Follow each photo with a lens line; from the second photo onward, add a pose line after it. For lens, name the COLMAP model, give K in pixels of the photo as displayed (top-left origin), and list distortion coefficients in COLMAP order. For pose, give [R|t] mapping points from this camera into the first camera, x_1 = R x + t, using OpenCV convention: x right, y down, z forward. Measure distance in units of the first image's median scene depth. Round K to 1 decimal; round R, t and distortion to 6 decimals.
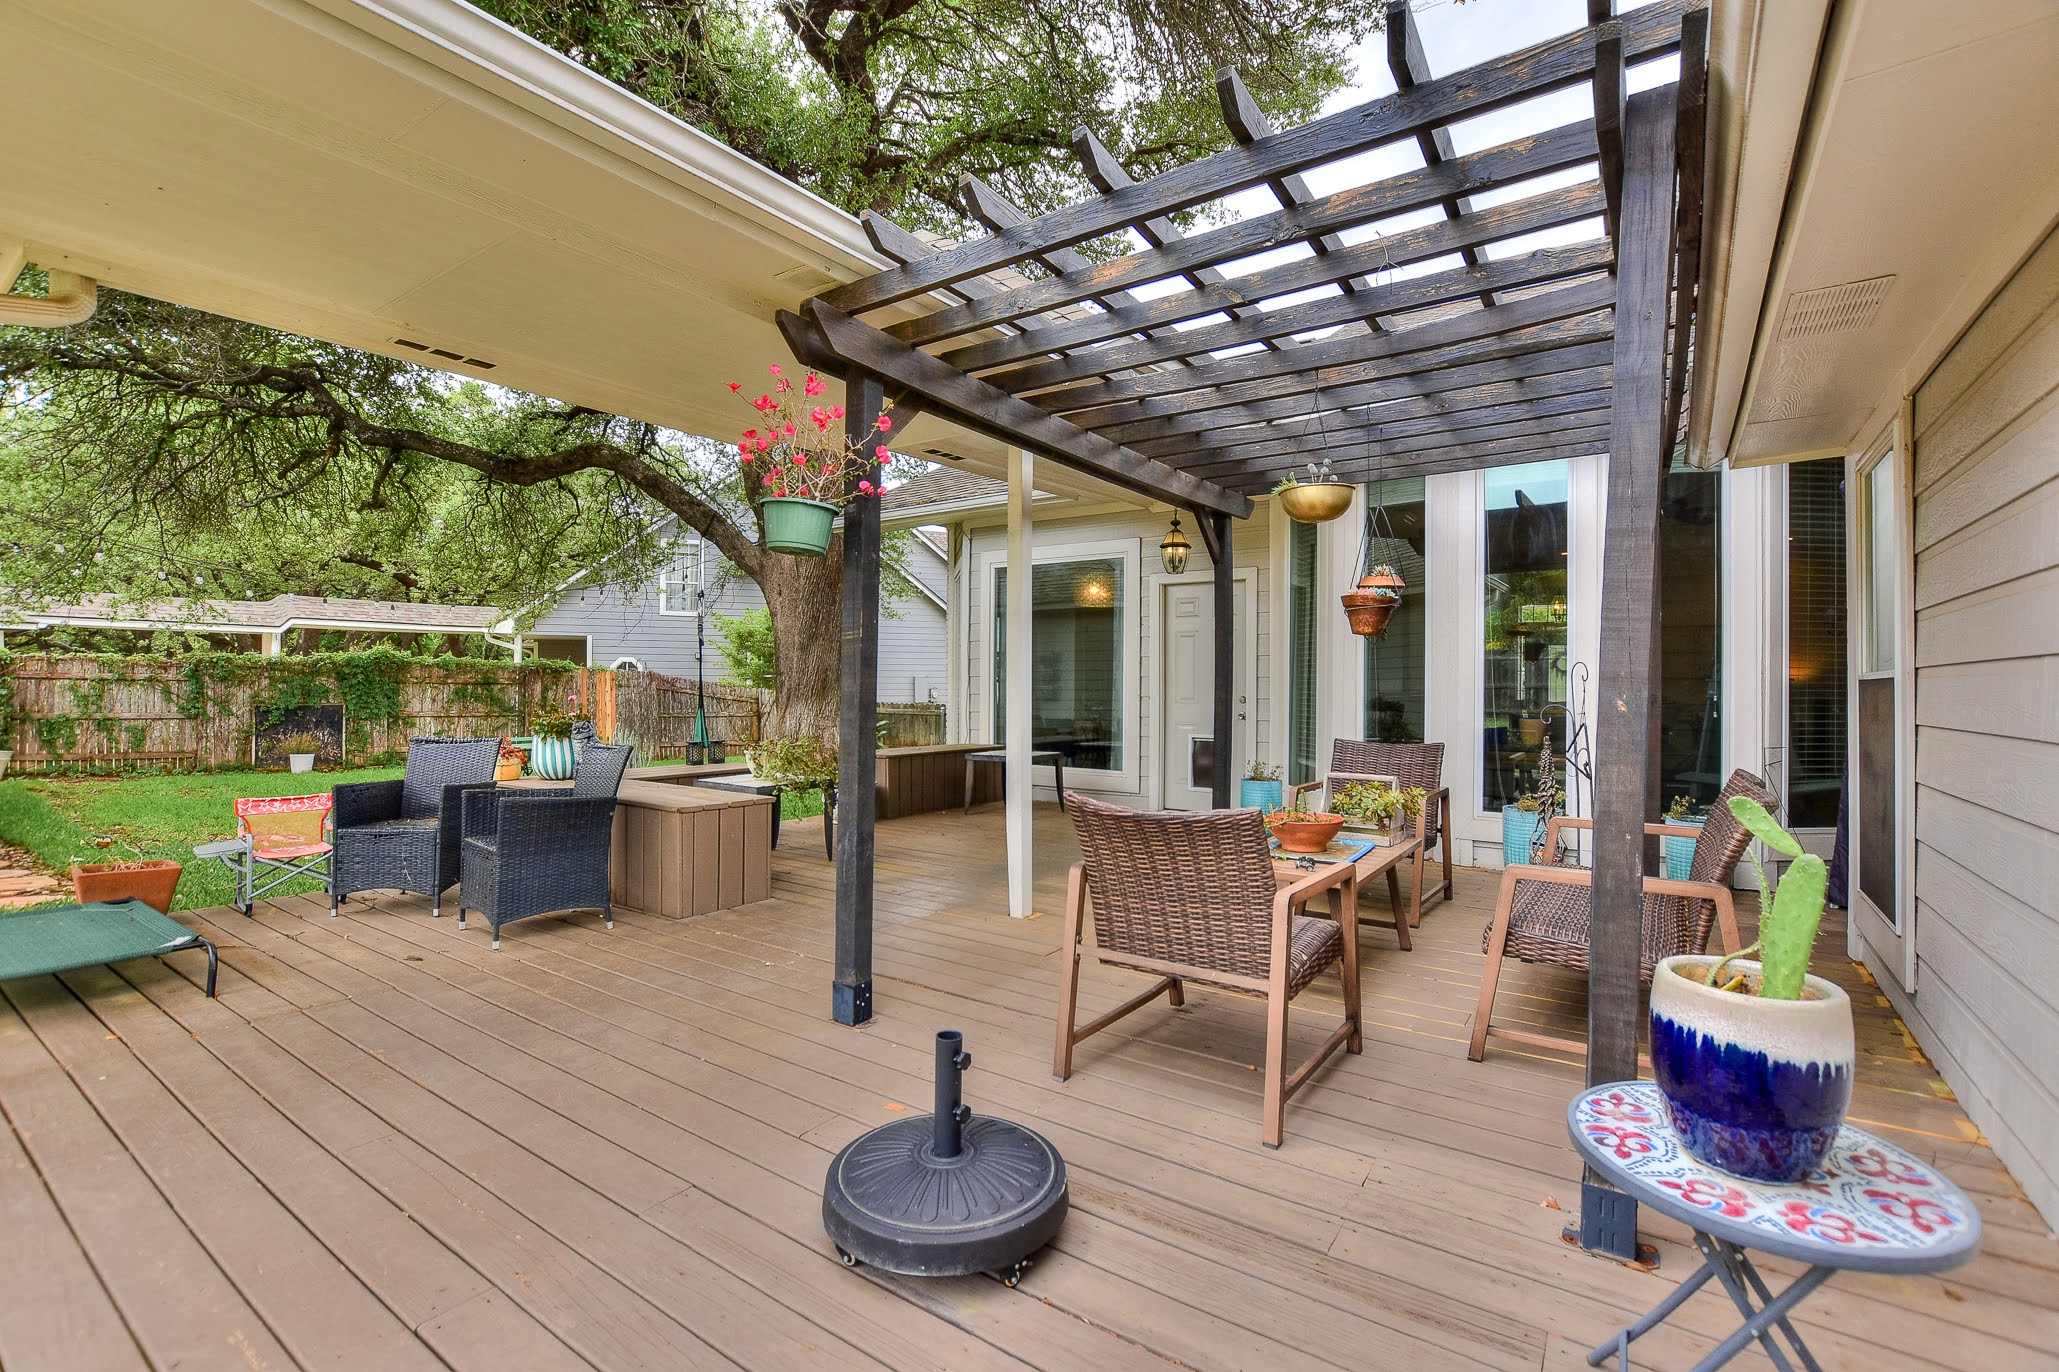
lens RADIAL K [[910.1, 0, 1035.0], [0, 910.1, 689.1], [0, 0, 1]] dist [-0.016868, -0.000123]
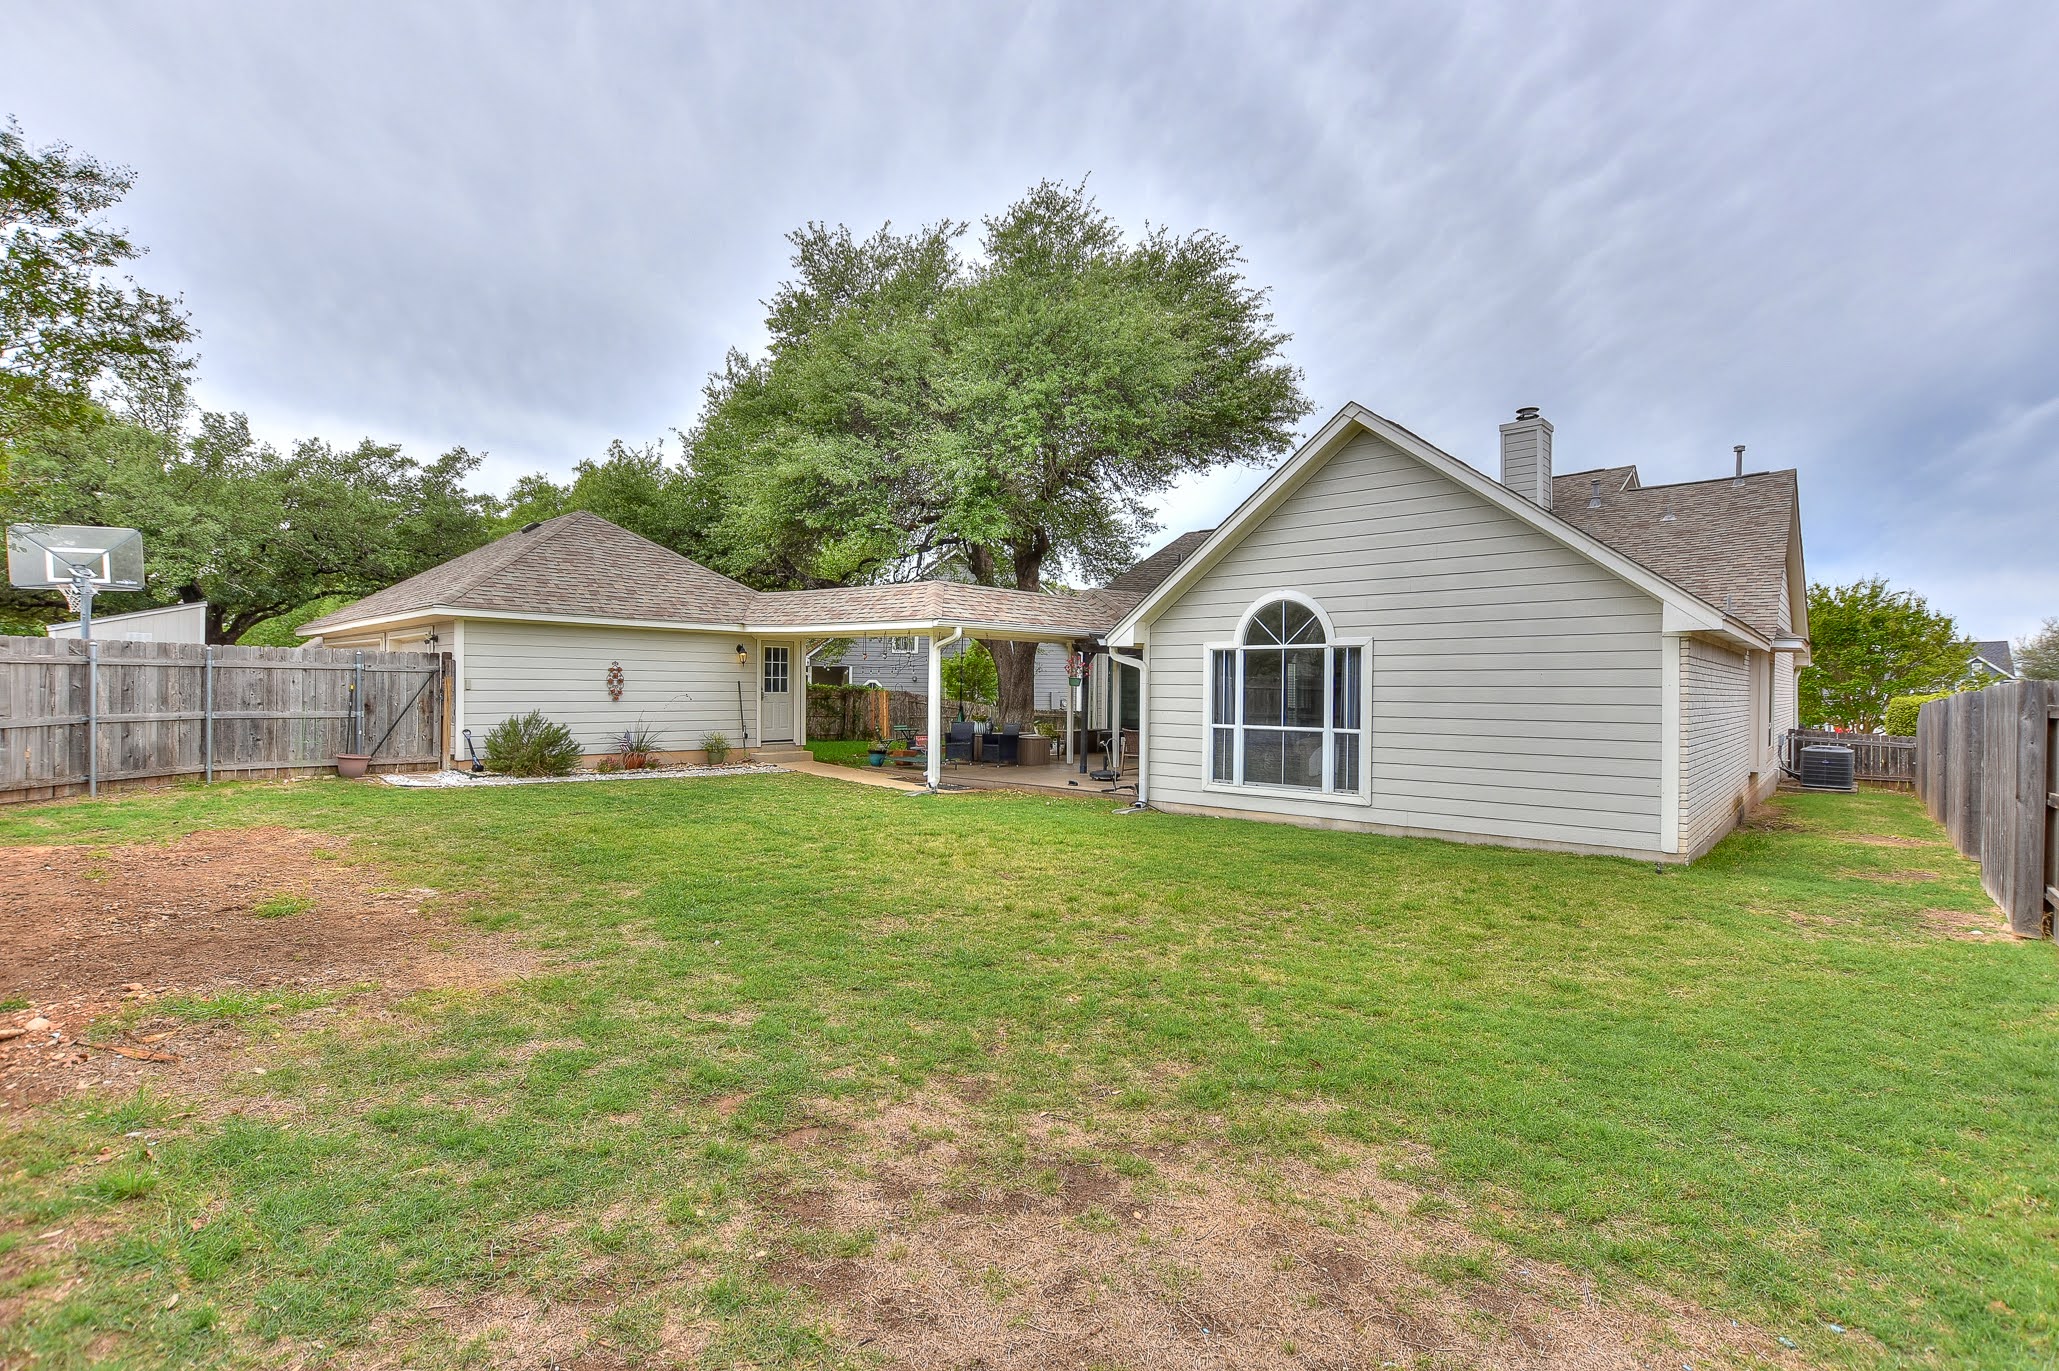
lens RADIAL K [[957.0, 0, 1027.6], [0, 957.0, 683.8], [0, 0, 1]] dist [-0.009181, 0.000674]
pose [[0.993353, 0.002854, -0.115073, 0.025430], [-0.003803, 0.999961, -0.008026, -0.026774], [0.115045, 0.008410, 0.993325, -1.087377]]
